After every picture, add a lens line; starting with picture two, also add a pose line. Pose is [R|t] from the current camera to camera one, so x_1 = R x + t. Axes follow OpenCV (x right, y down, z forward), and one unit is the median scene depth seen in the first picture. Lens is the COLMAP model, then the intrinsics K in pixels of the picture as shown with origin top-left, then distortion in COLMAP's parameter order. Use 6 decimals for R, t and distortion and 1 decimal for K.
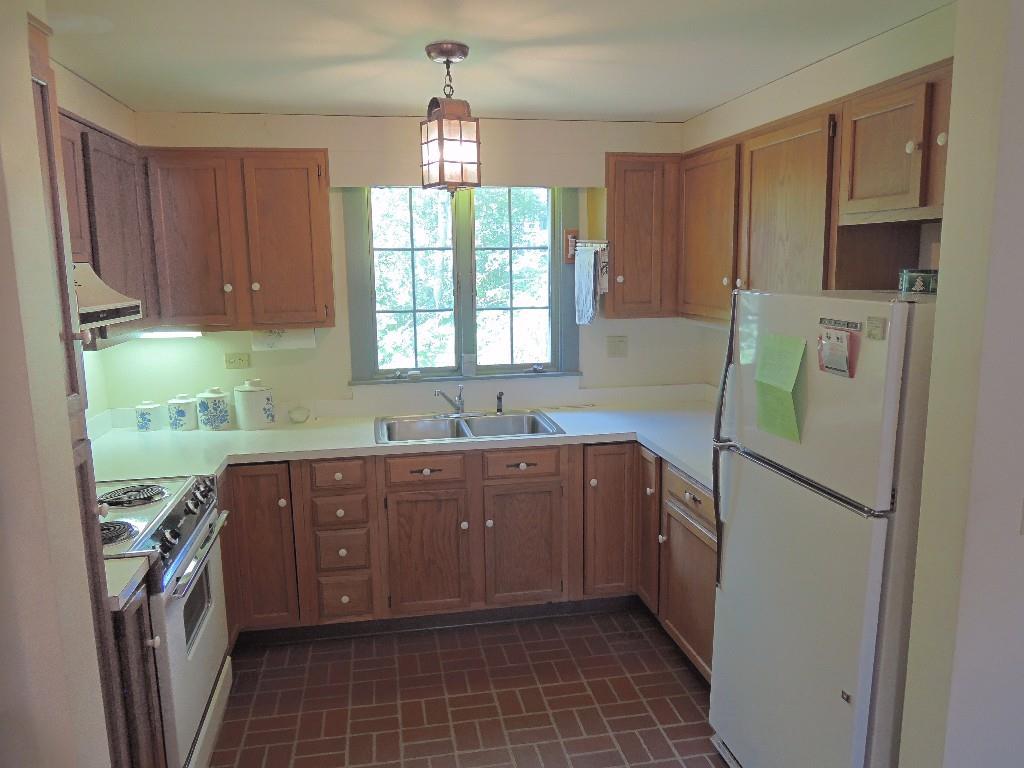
lens RADIAL K [[759.1, 0, 507.5], [0, 759.1, 386.6], [0, 0, 1]] dist [-0.000413, -0.001055]
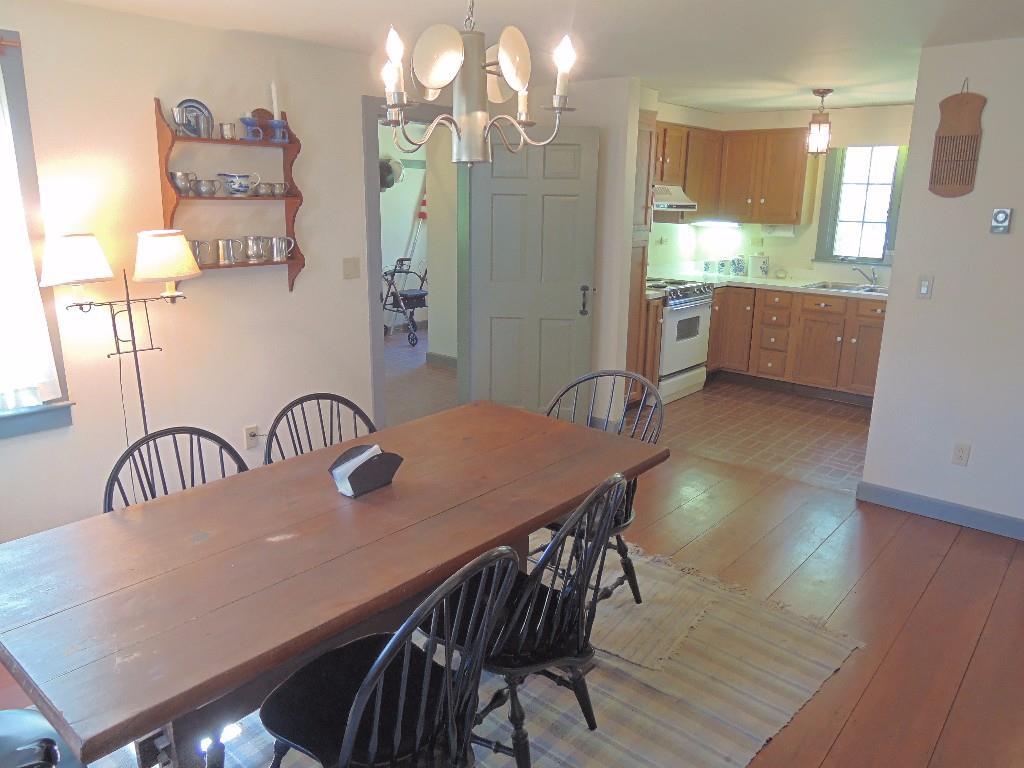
lens RADIAL K [[759.1, 0, 507.5], [0, 759.1, 386.6], [0, 0, 1]] dist [-0.000413, -0.001055]
pose [[0.646660, 0.215364, -0.731744, 0.789740], [-0.151073, 0.976471, 0.153884, 0.135975], [0.747669, 0.011037, 0.663980, -0.801189]]
